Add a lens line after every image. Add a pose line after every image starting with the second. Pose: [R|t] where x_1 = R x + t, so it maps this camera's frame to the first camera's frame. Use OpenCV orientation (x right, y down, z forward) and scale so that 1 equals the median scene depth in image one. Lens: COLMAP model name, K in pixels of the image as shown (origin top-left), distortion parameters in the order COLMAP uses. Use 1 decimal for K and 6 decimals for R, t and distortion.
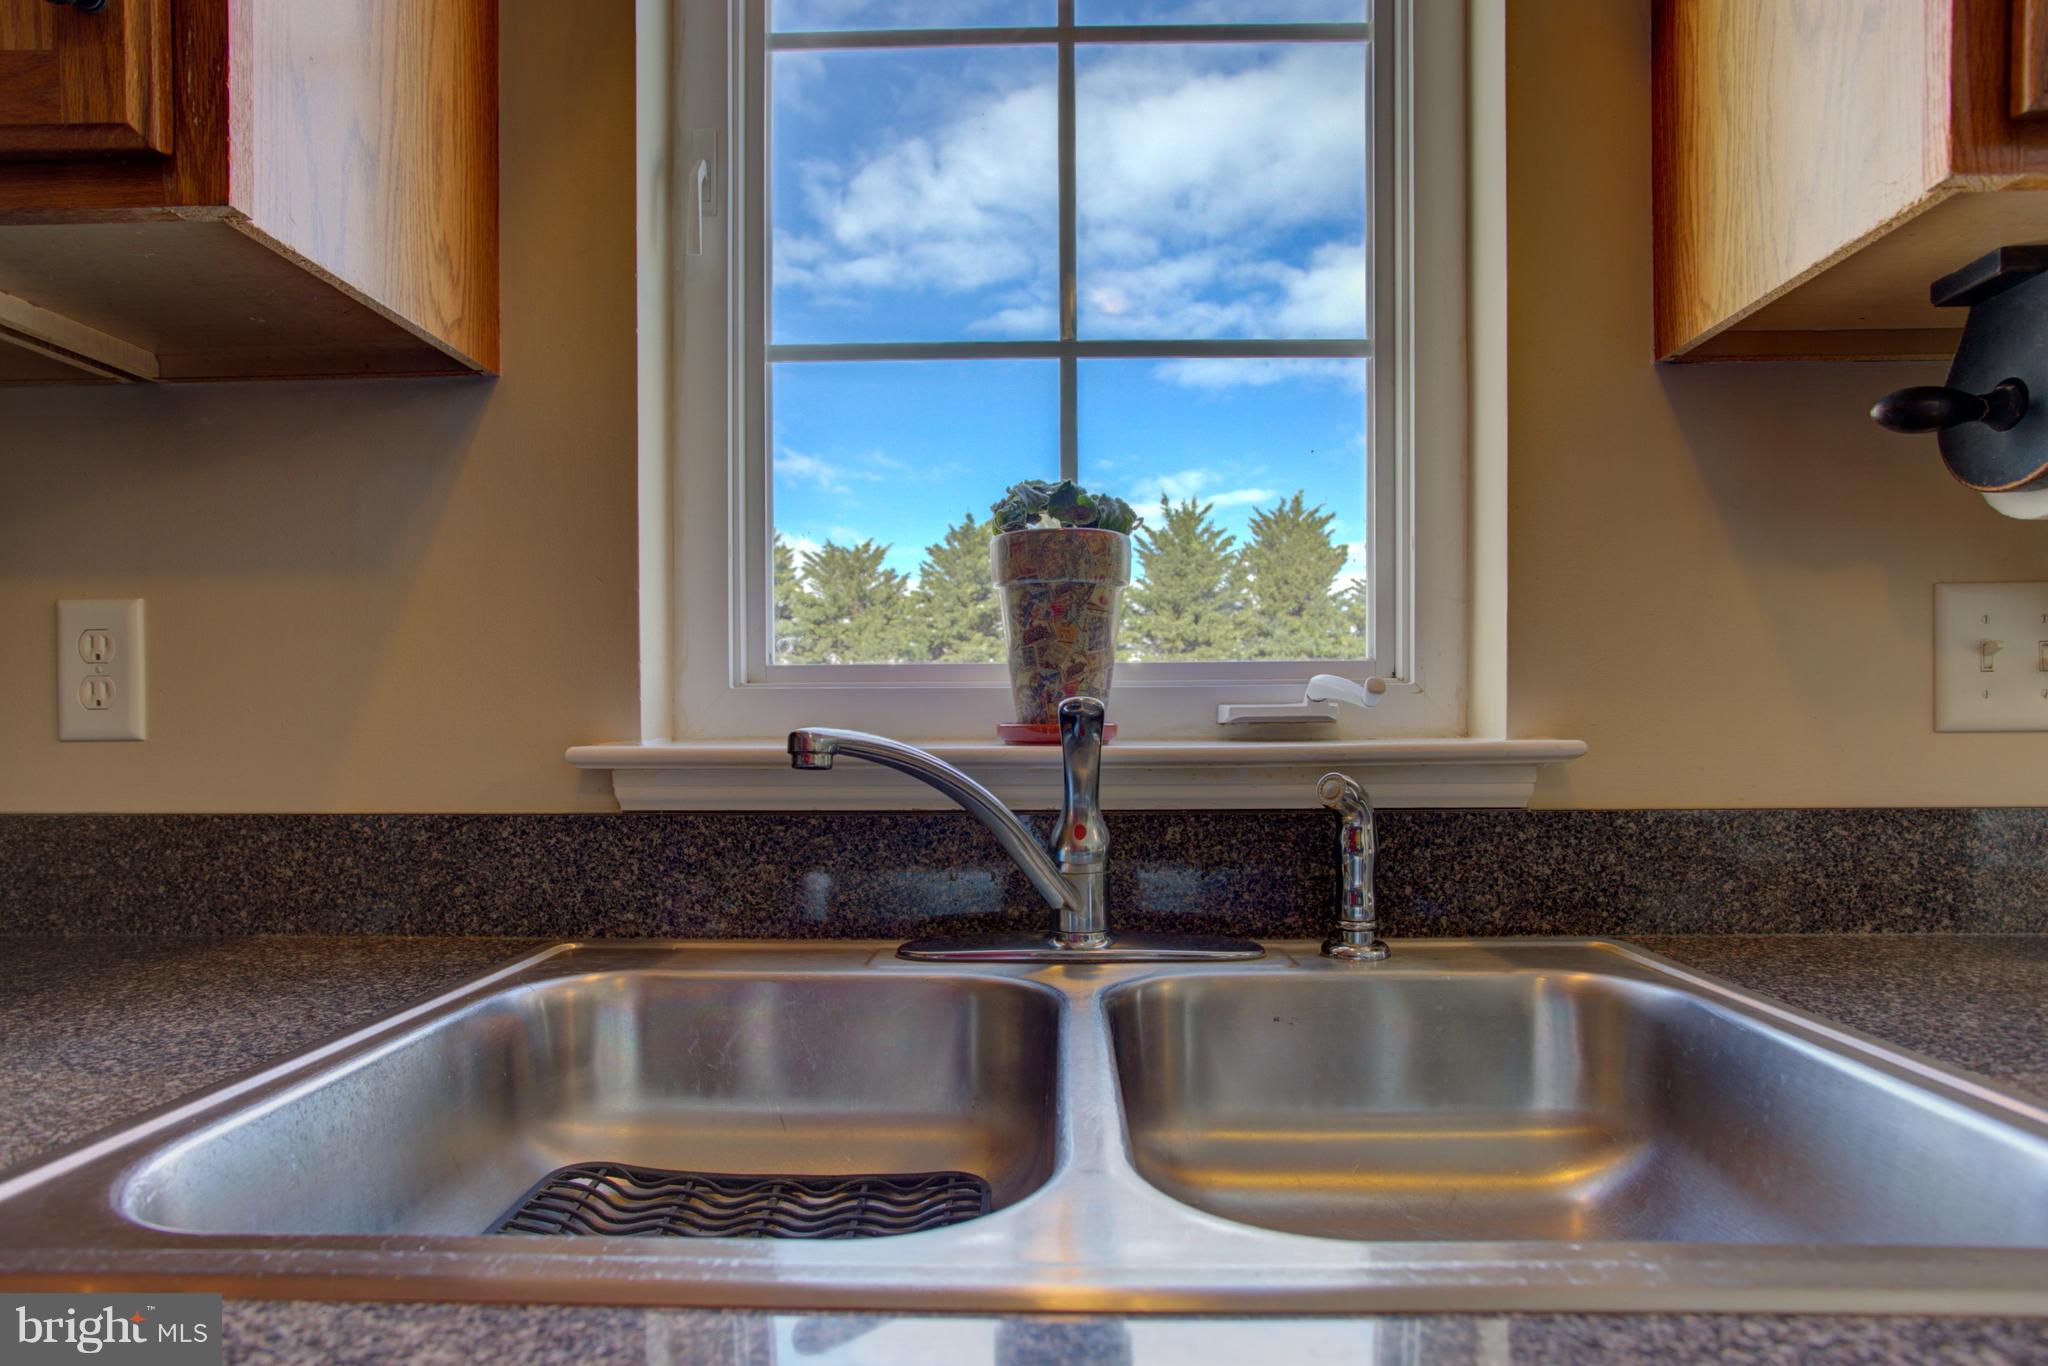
lens RADIAL K [[1113.9, 0, 1019.0], [0, 1113.9, 760.9], [0, 0, 1]] dist [-0.055588, 0.029470]
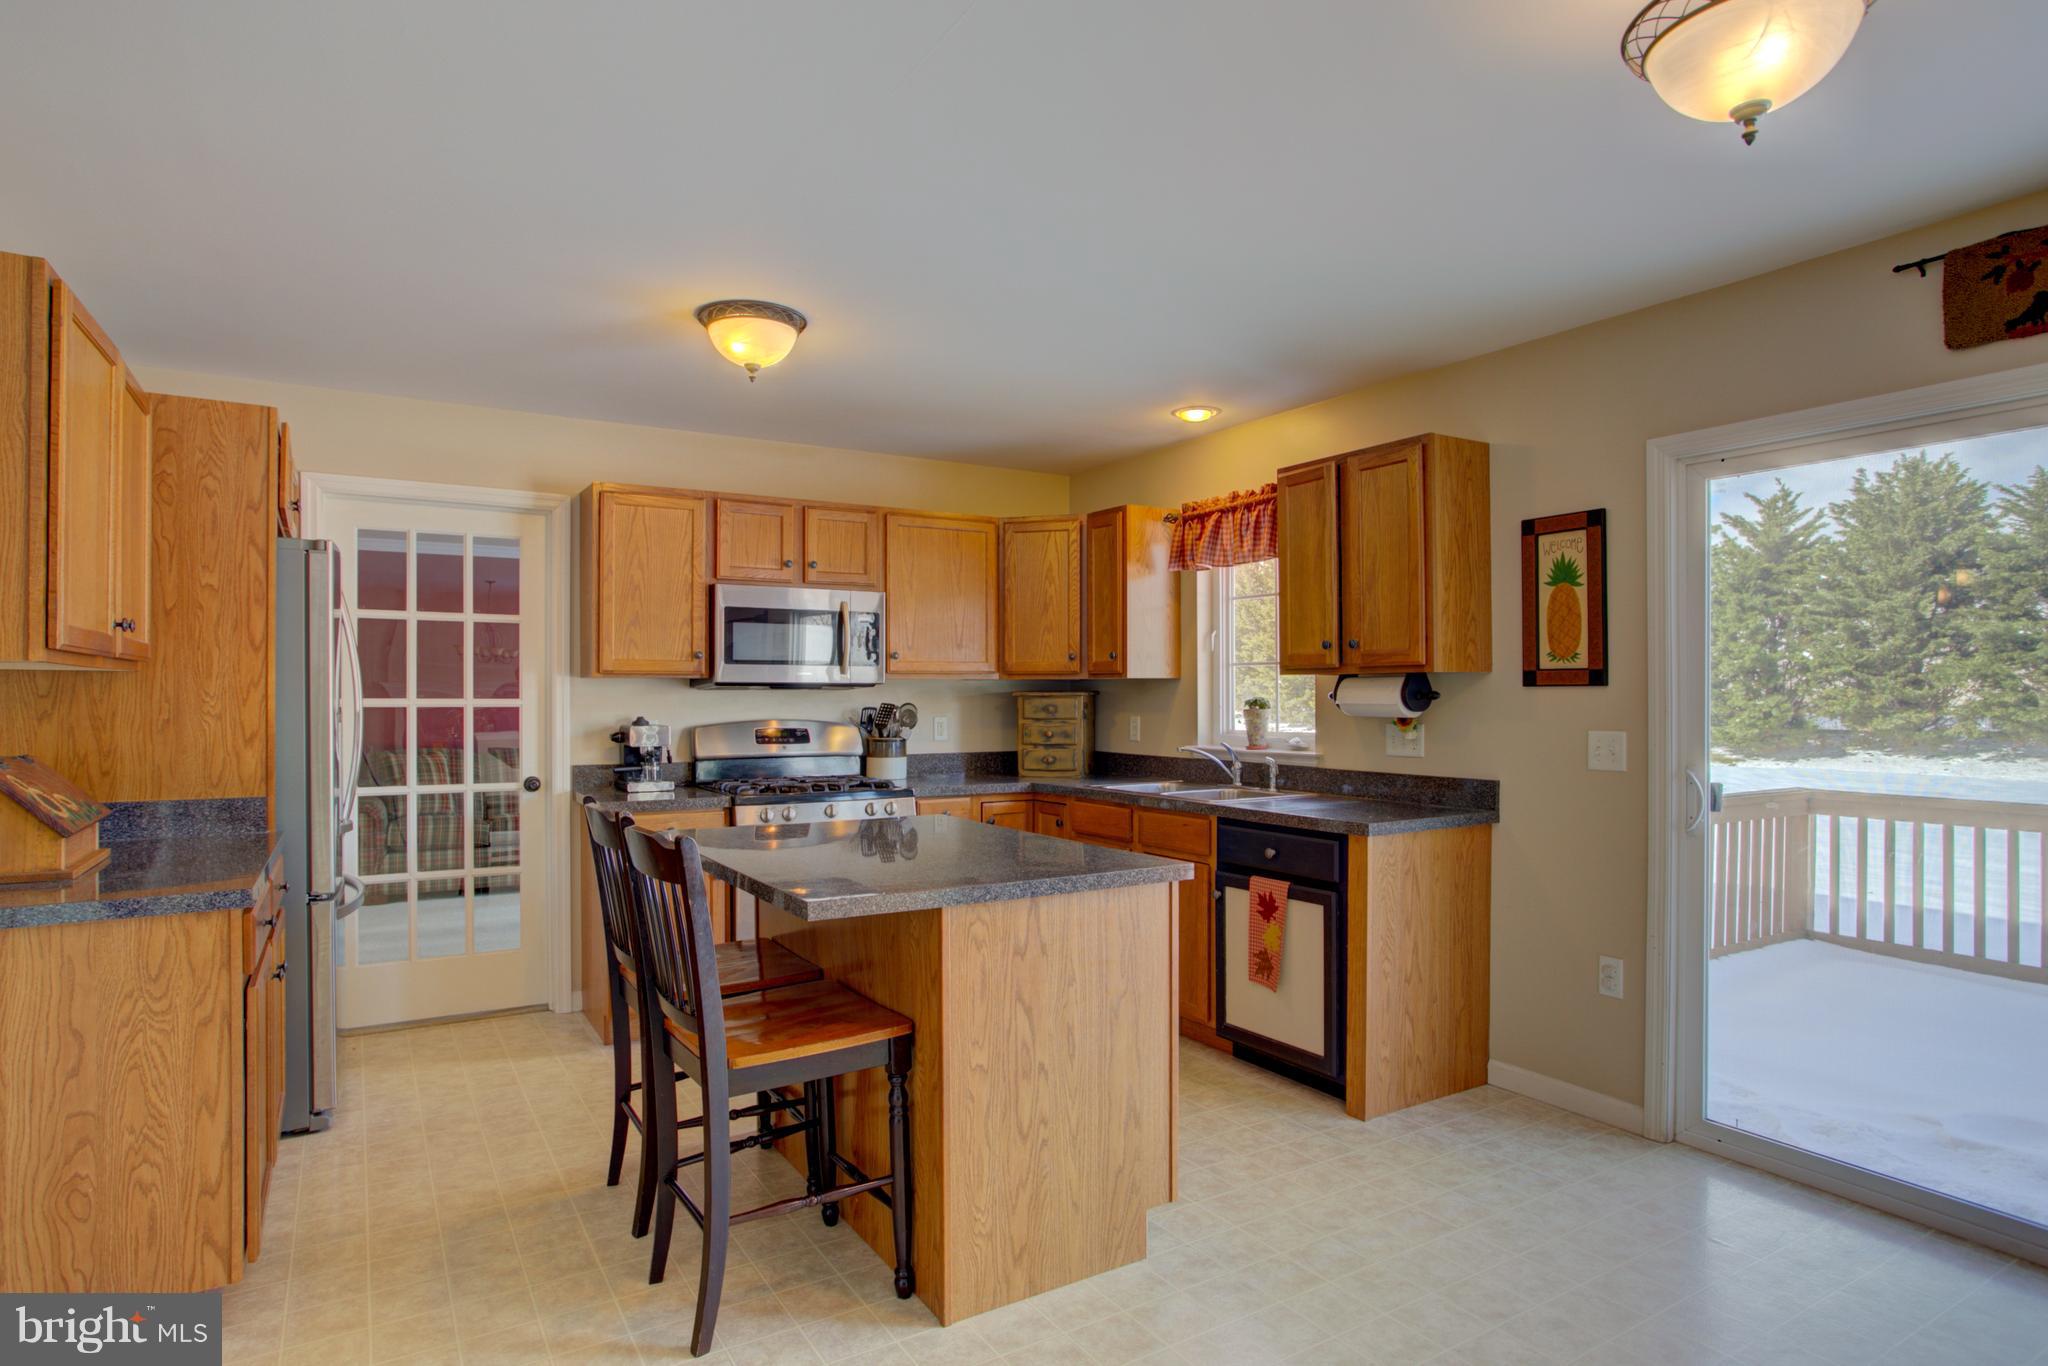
lens RADIAL K [[1113.9, 0, 1000.0], [0, 1113.9, 694.8], [0, 0, 1]] dist [-0.055588, 0.029470]
pose [[0.528352, 0.005114, -0.849010, 3.825222], [-0.023058, 0.999699, -0.008328, -0.201239], [0.848713, 0.023976, 0.528311, -2.750826]]
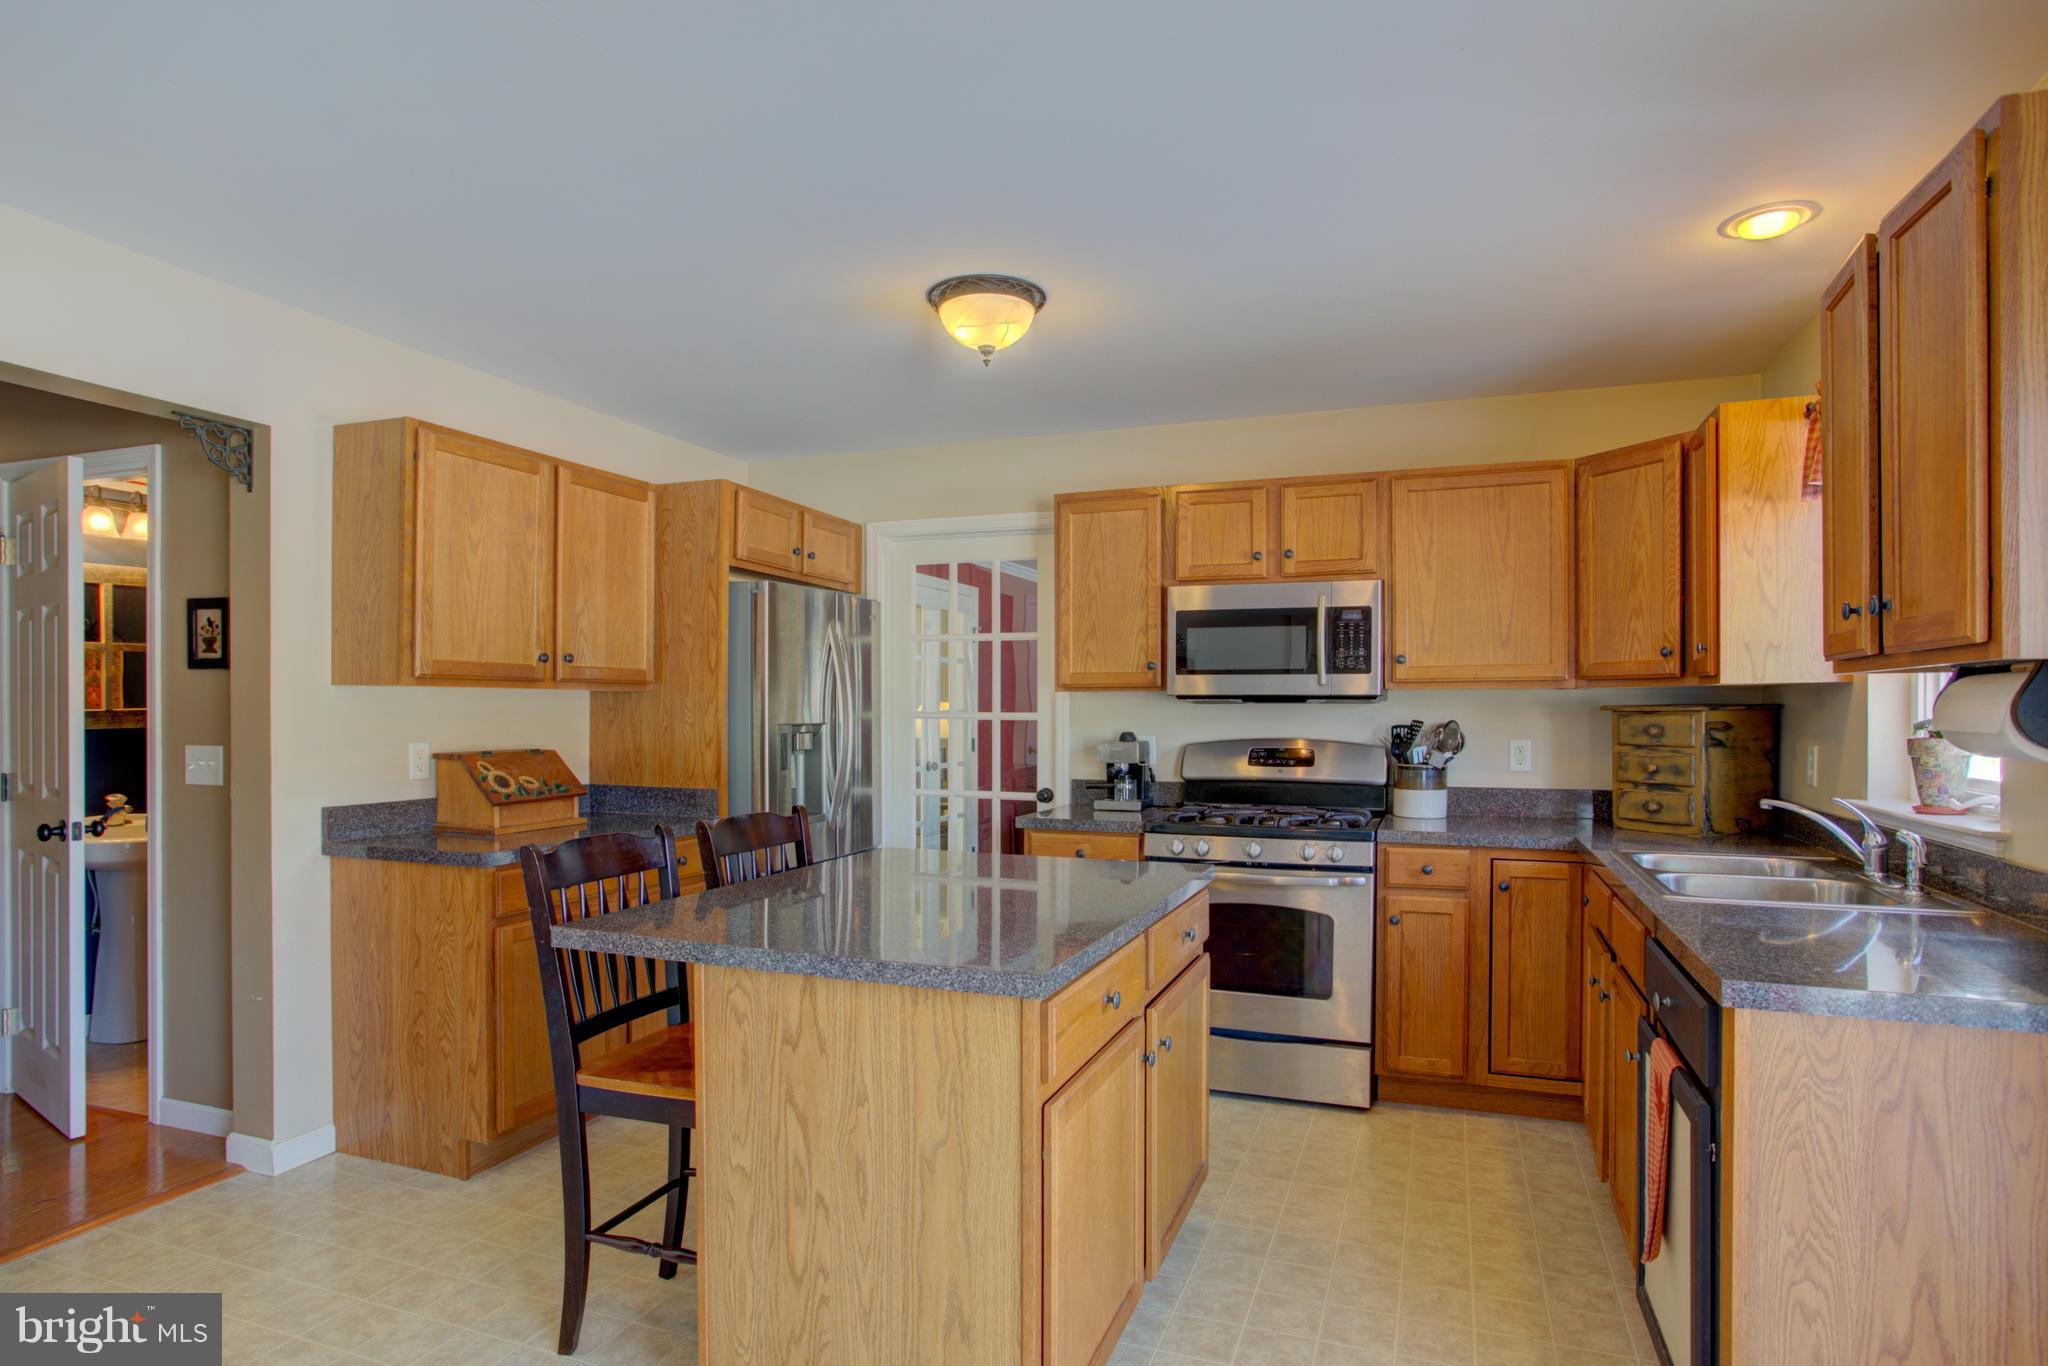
lens RADIAL K [[1113.9, 0, 1020.8], [0, 1113.9, 699.2], [0, 0, 1]] dist [-0.055588, 0.029470]
pose [[-0.350412, -0.001323, -0.936595, 3.375245], [-0.022402, 0.999725, 0.006969, -0.271693], [0.936328, 0.023423, -0.350345, -0.147550]]
